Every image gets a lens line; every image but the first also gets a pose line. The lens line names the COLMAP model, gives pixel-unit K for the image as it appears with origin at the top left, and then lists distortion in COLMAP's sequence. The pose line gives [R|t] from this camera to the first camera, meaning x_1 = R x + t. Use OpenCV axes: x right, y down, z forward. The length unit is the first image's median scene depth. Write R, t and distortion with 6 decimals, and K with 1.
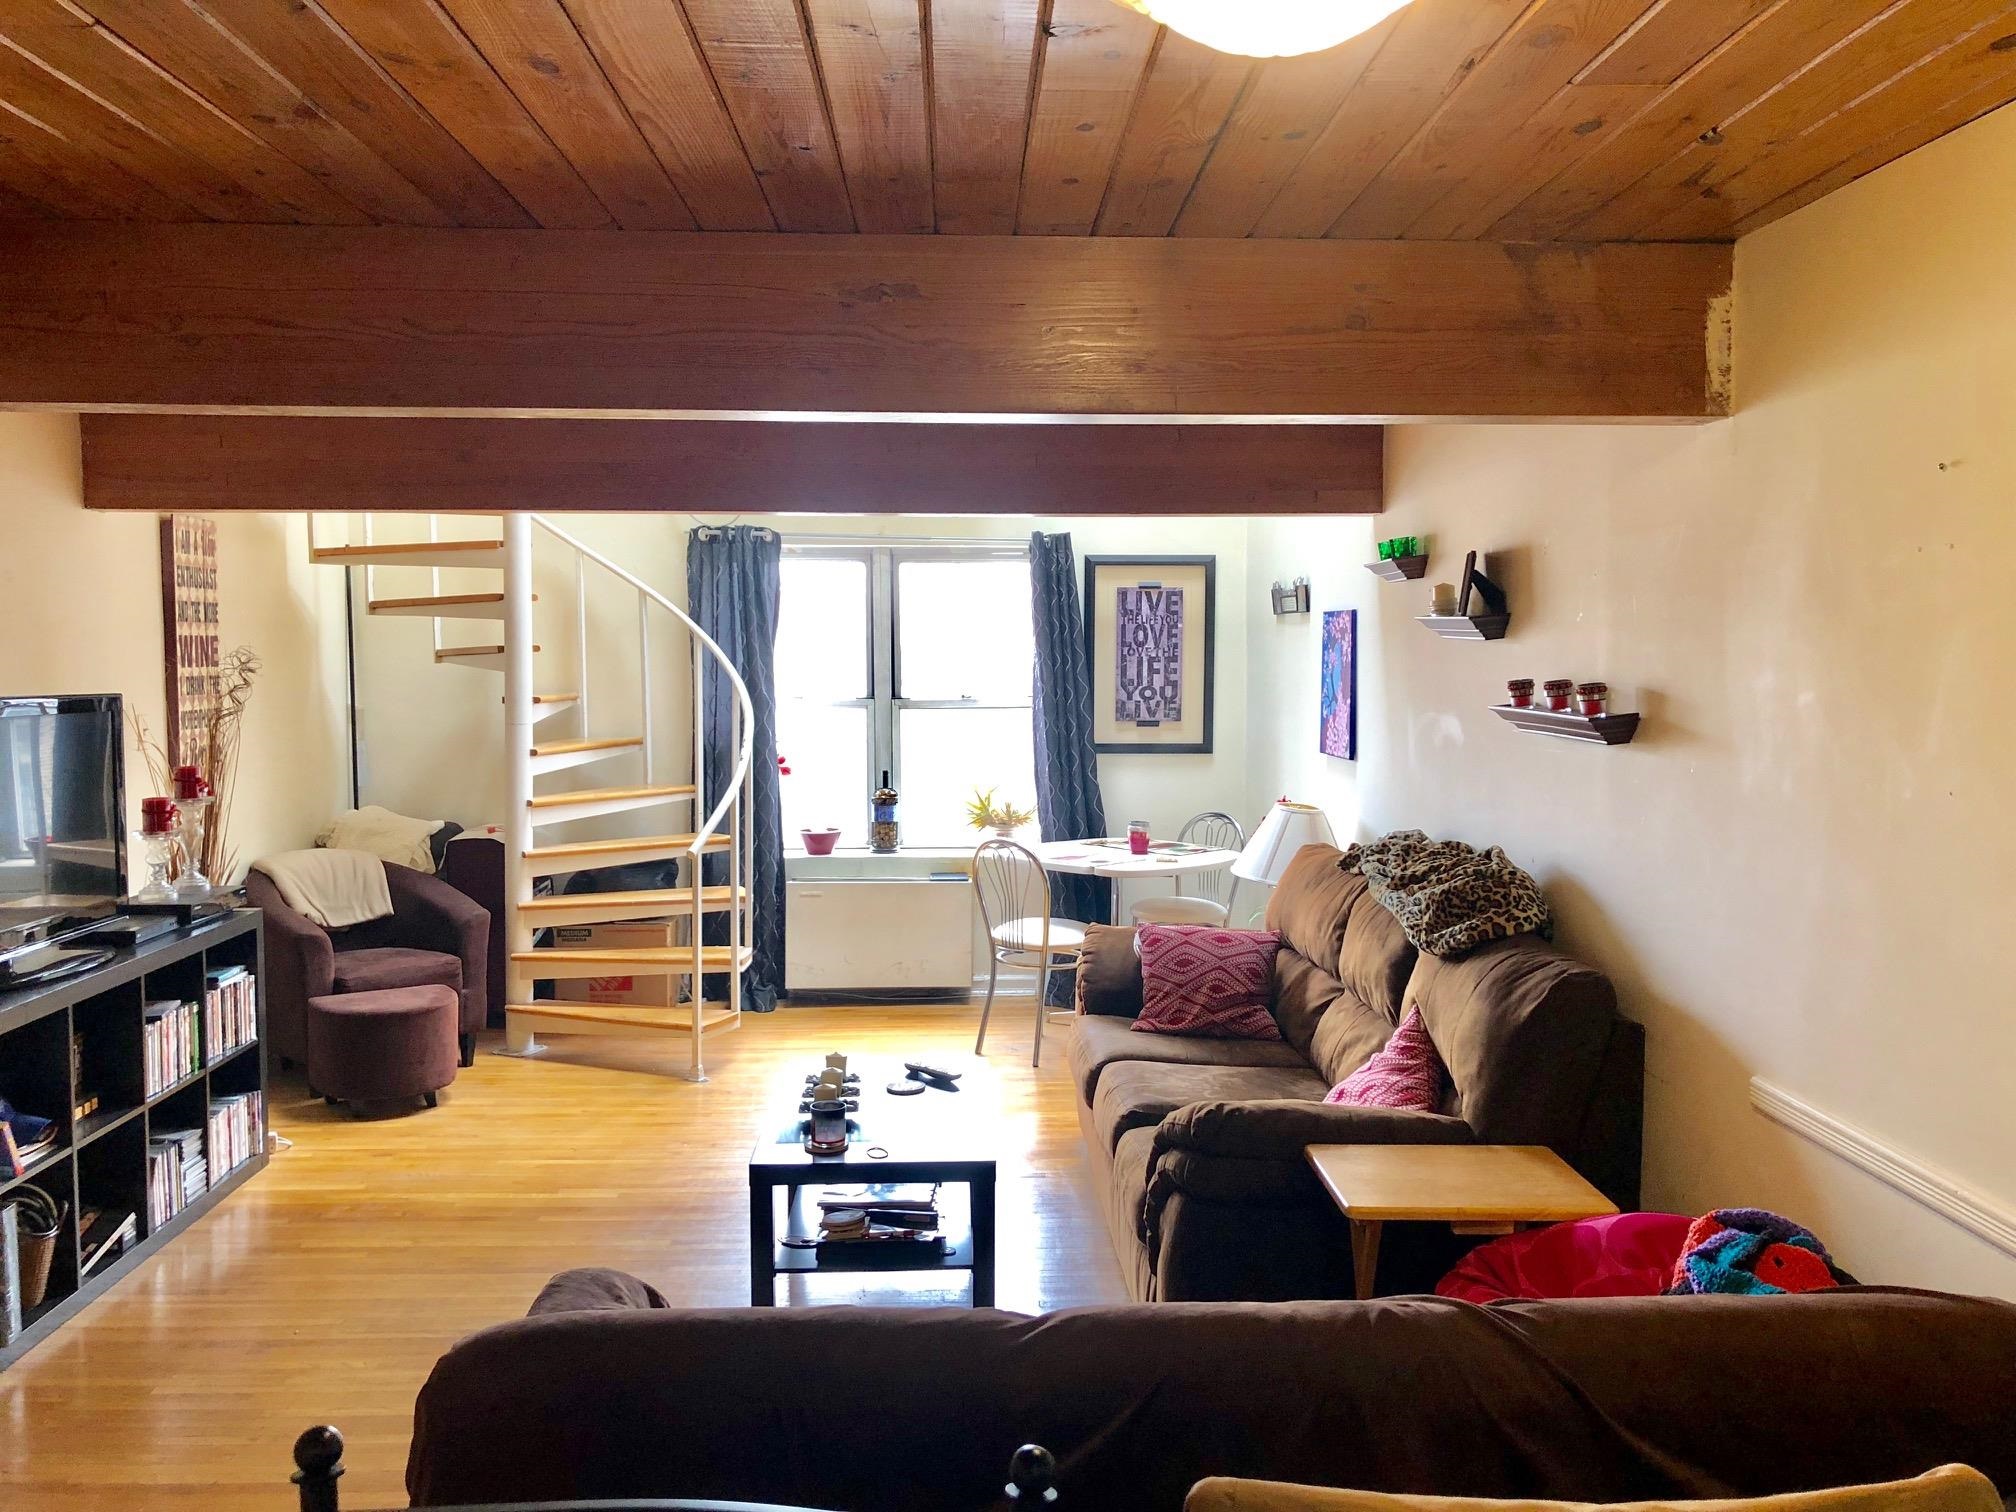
lens RADIAL K [[1656.6, 0, 1012.3], [0, 1656.6, 747.8], [0, 0, 1]] dist [0.052675, -0.087938]
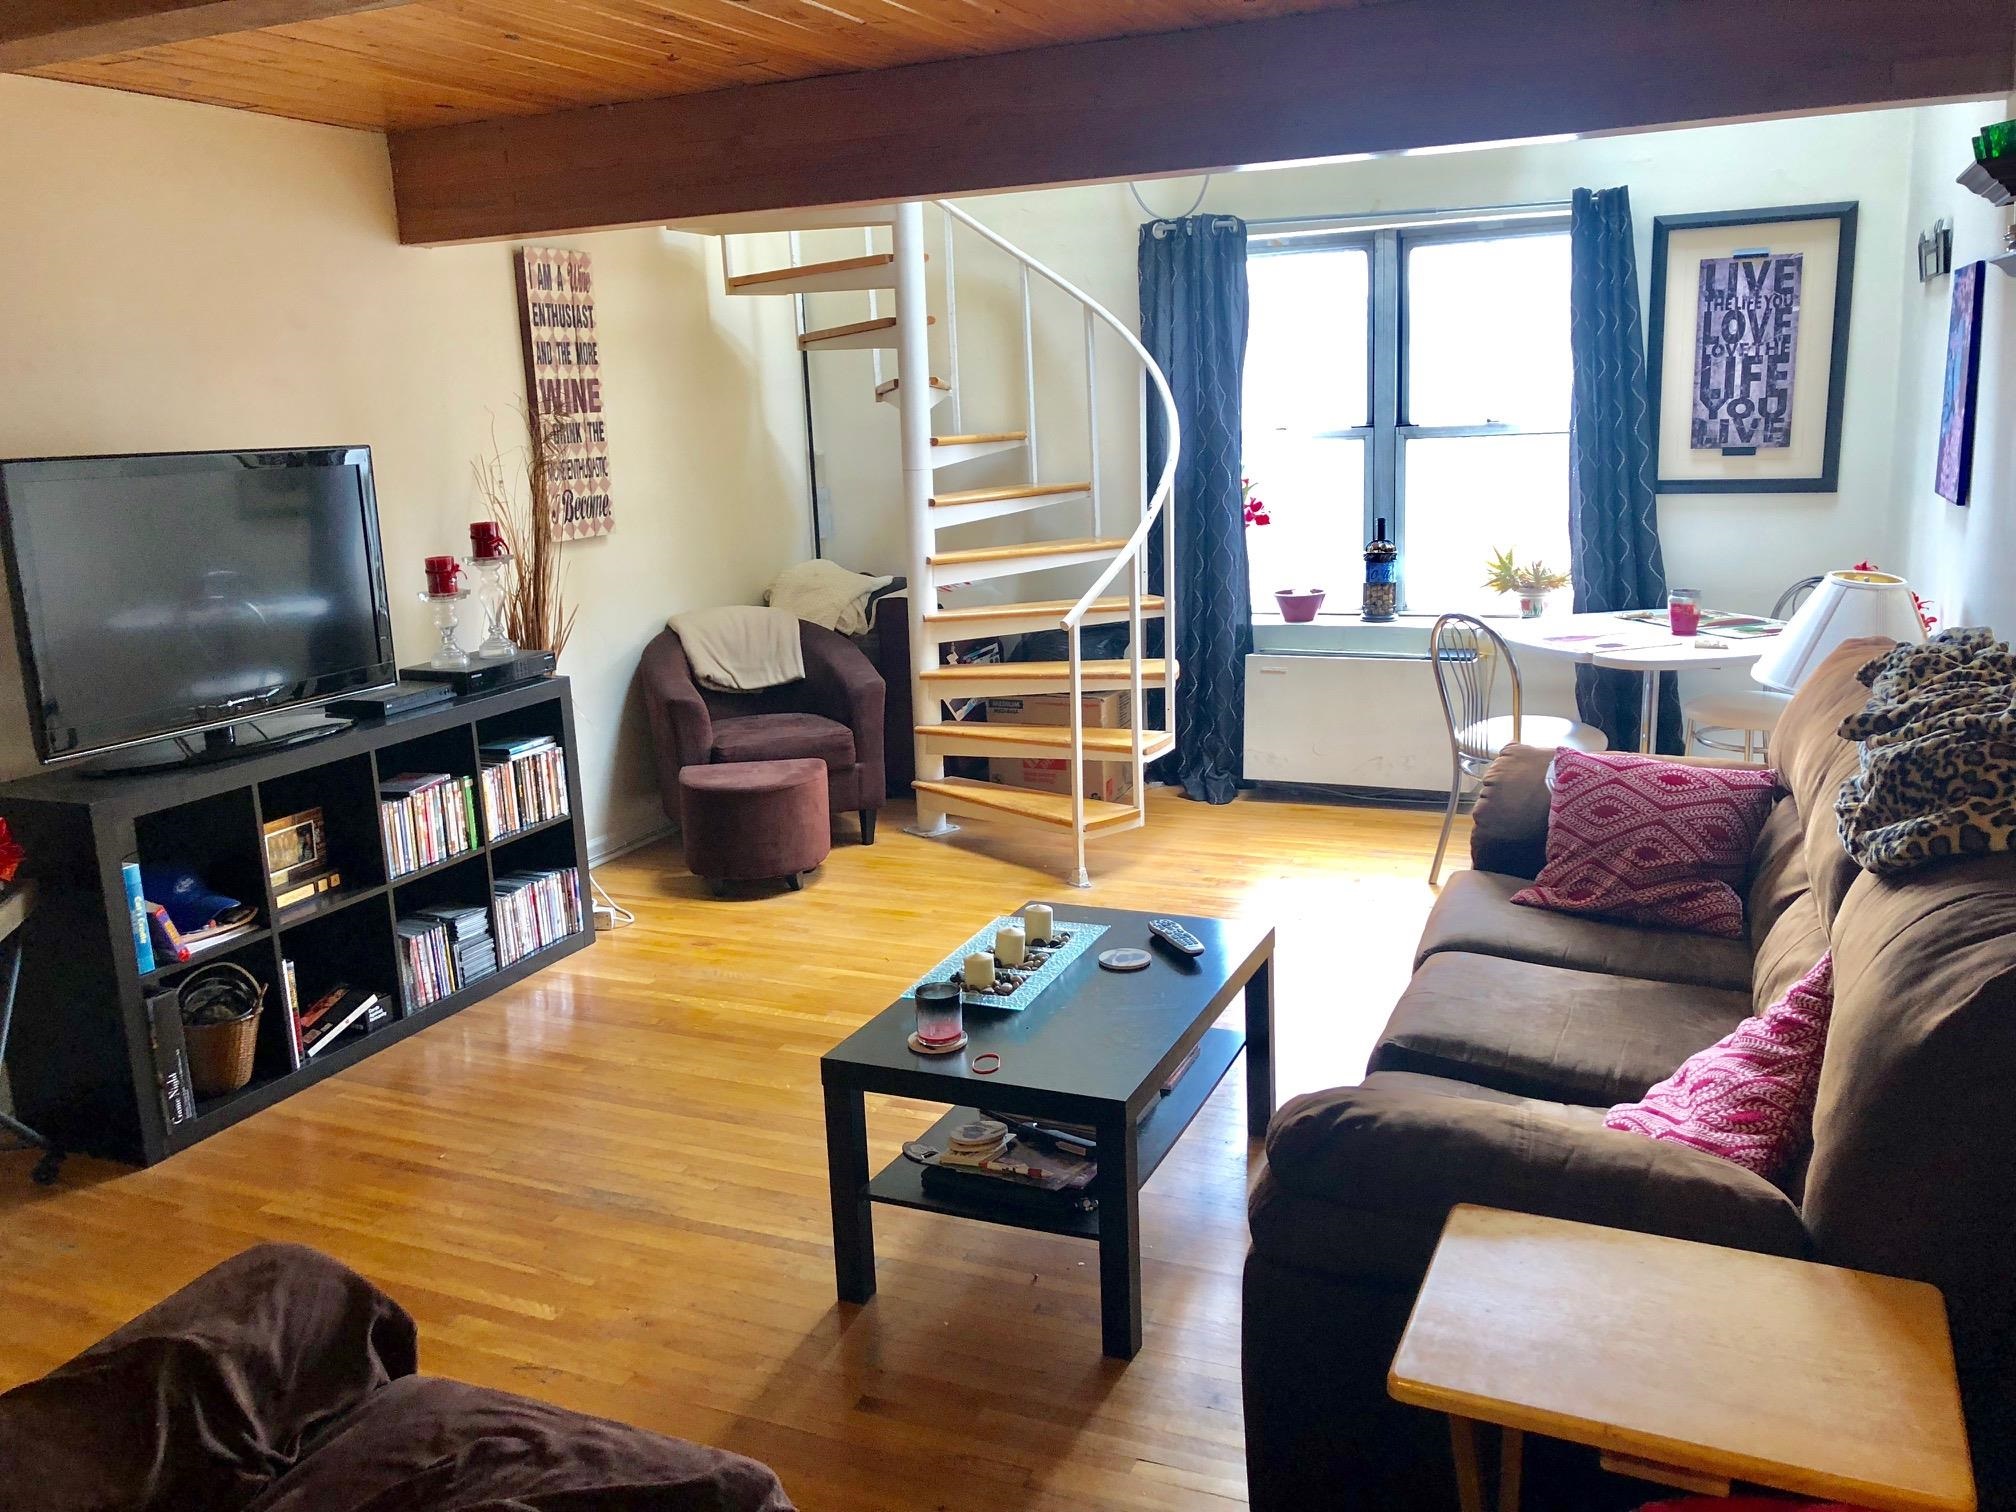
lens RADIAL K [[1656.6, 0, 998.9], [0, 1656.6, 752.7], [0, 0, 1]] dist [0.052675, -0.087938]
pose [[0.895150, 0.059250, -0.441810, 0.143552], [0.012098, 0.987533, 0.156948, -0.003467], [0.445601, -0.145837, 0.883273, 0.226924]]
